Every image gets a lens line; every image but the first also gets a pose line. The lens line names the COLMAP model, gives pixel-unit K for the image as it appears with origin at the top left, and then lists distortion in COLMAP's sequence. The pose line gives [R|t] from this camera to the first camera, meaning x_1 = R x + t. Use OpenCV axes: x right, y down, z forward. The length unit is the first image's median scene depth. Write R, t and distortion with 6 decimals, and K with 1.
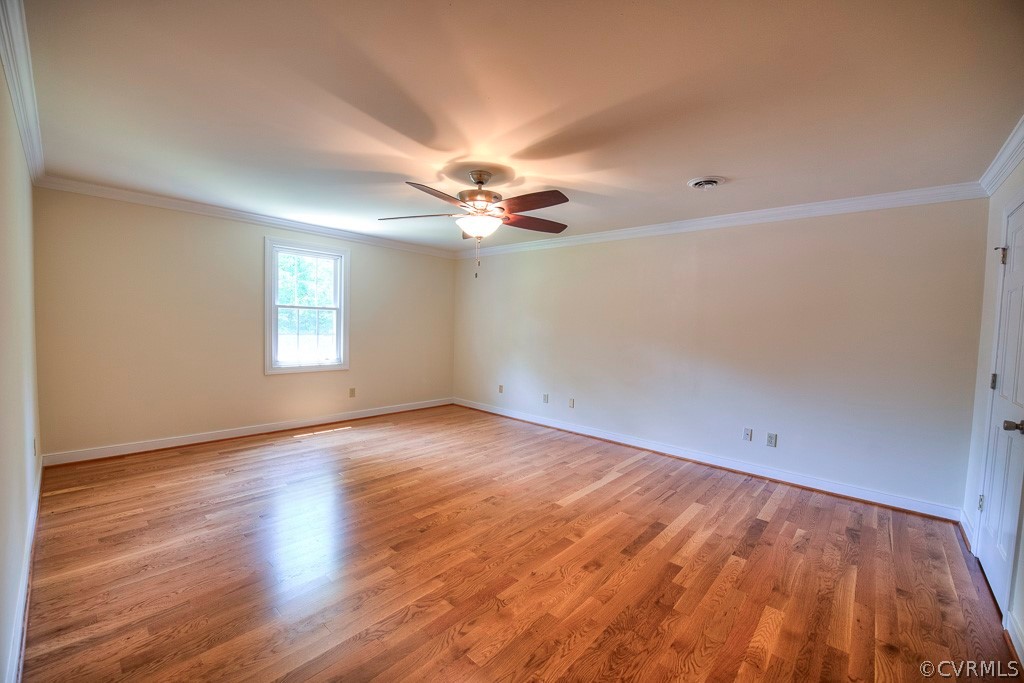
lens RADIAL K [[408.1, 0, 514.5], [0, 408.1, 345.2], [0, 0, 1]] dist [0.001337, -0.000078]
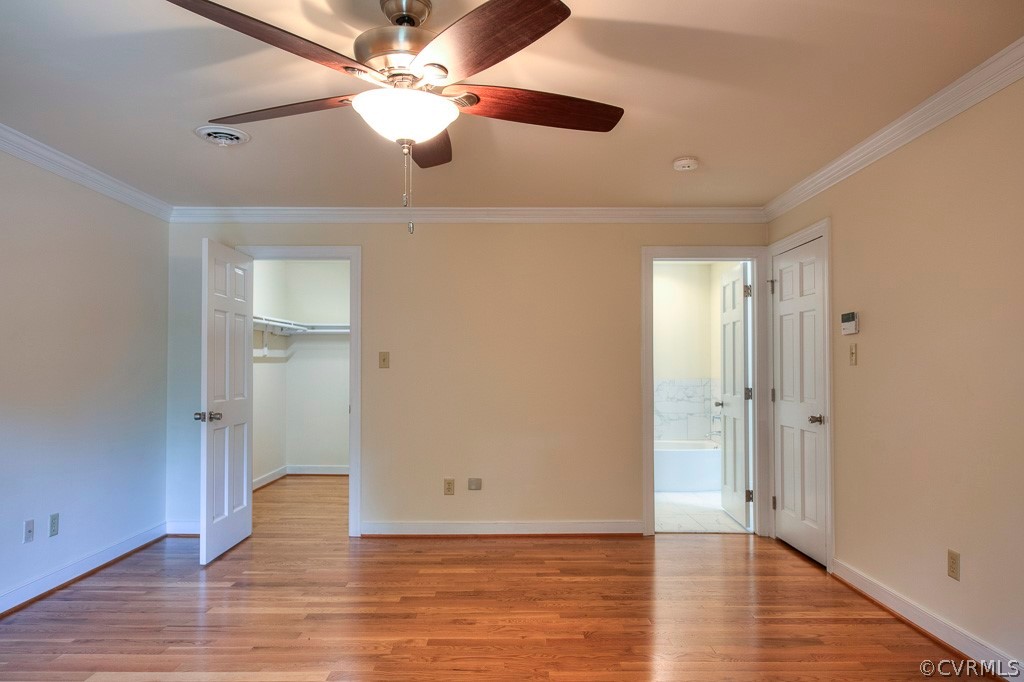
lens RADIAL K [[669.8, 0, 512.0], [0, 669.8, 350.0], [0, 0, 1]] dist [0.004109, 0.002581]
pose [[-0.667279, -0.008270, 0.744762, -0.695768], [0.022581, 0.999254, 0.031327, -0.054587], [-0.744465, 0.037722, -0.666595, 1.387704]]
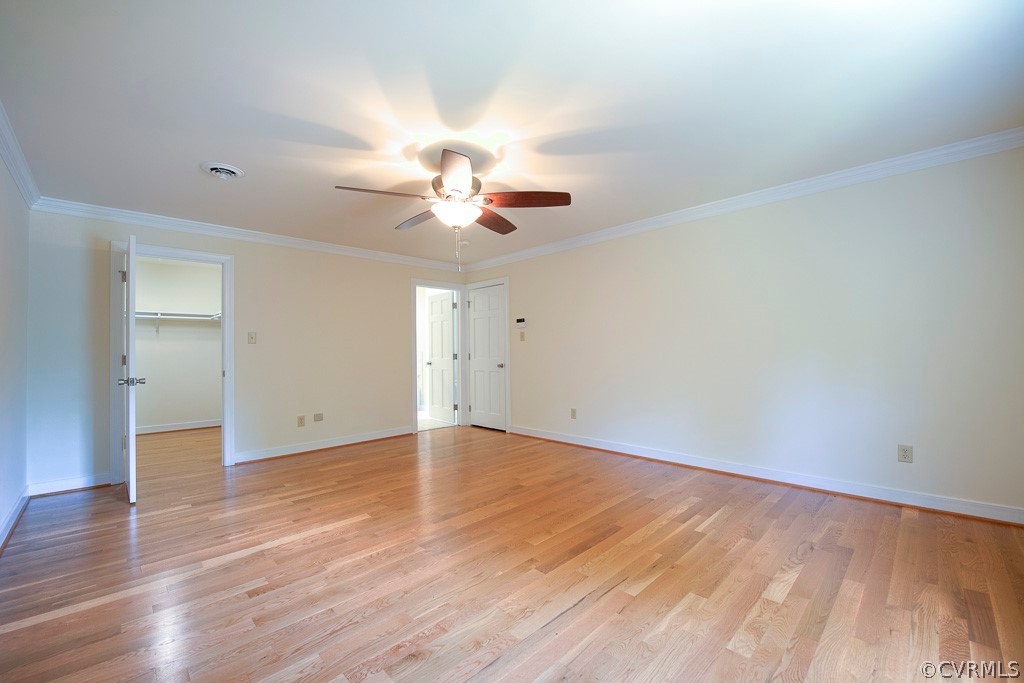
lens RADIAL K [[415.0, 0, 512.8], [0, 415.0, 340.4], [0, 0, 1]] dist [-0.013853, -0.000263]
pose [[-0.997555, -0.015801, 0.068072, -0.273827], [-0.013188, 0.999165, 0.038659, -0.045687], [-0.068626, 0.037667, -0.996931, 1.897324]]
